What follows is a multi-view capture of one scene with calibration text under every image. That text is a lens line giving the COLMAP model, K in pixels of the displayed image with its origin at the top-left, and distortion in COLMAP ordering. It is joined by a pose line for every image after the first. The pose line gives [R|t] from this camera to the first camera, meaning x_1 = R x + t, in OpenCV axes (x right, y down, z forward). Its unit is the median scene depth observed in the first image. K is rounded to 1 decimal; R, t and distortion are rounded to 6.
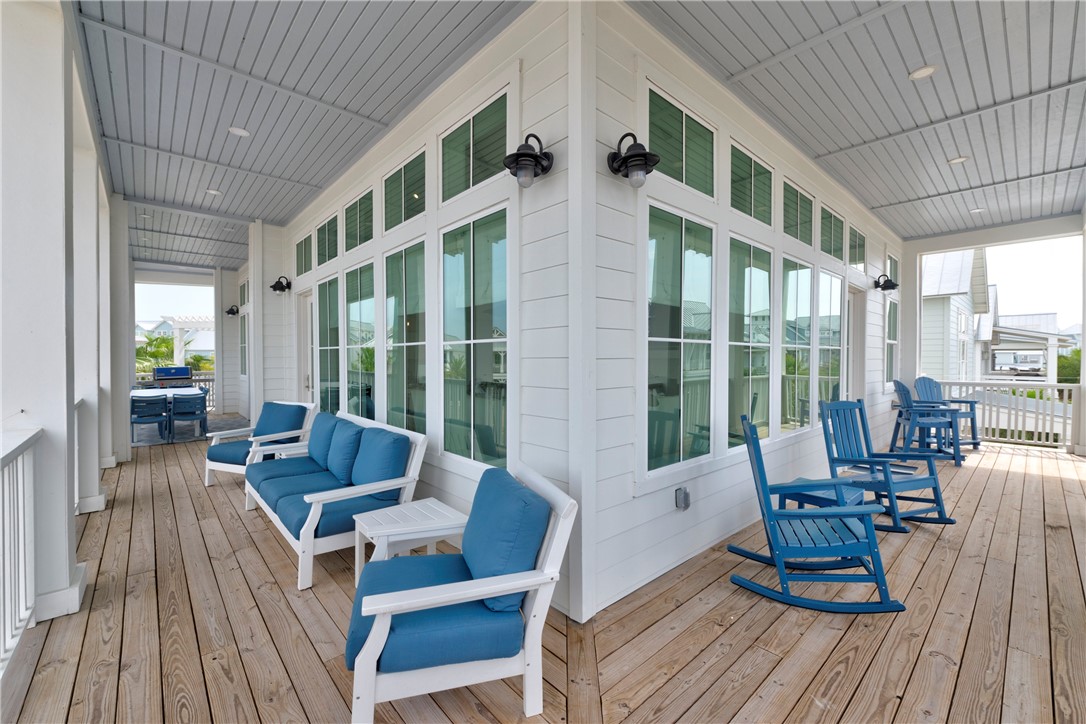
lens RADIAL K [[434.2, 0, 541.1], [0, 434.2, 361.8], [0, 0, 1]] dist [0.001770, 0.000217]
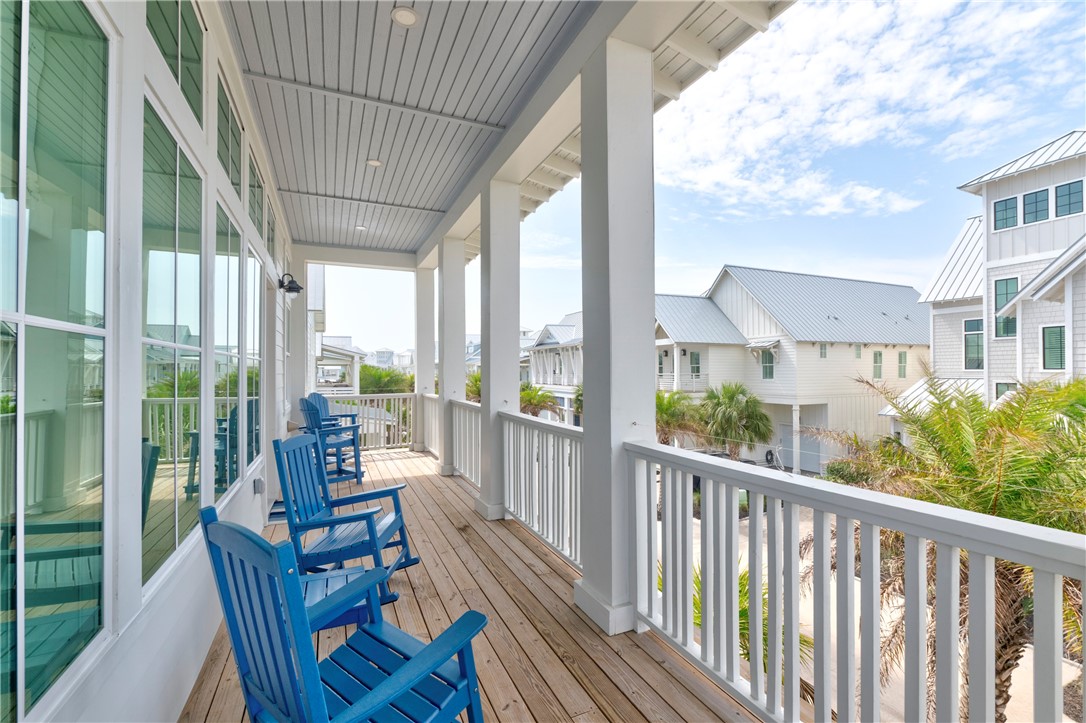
lens RADIAL K [[490.5, 0, 541.7], [0, 490.5, 367.8], [0, 0, 1]] dist [0.001490, 0.000106]
pose [[0.325259, 0.003214, 0.945619, 0.056814], [0.015851, 0.999835, -0.008850, -0.002616], [-0.945492, 0.017868, 0.325155, 0.251660]]
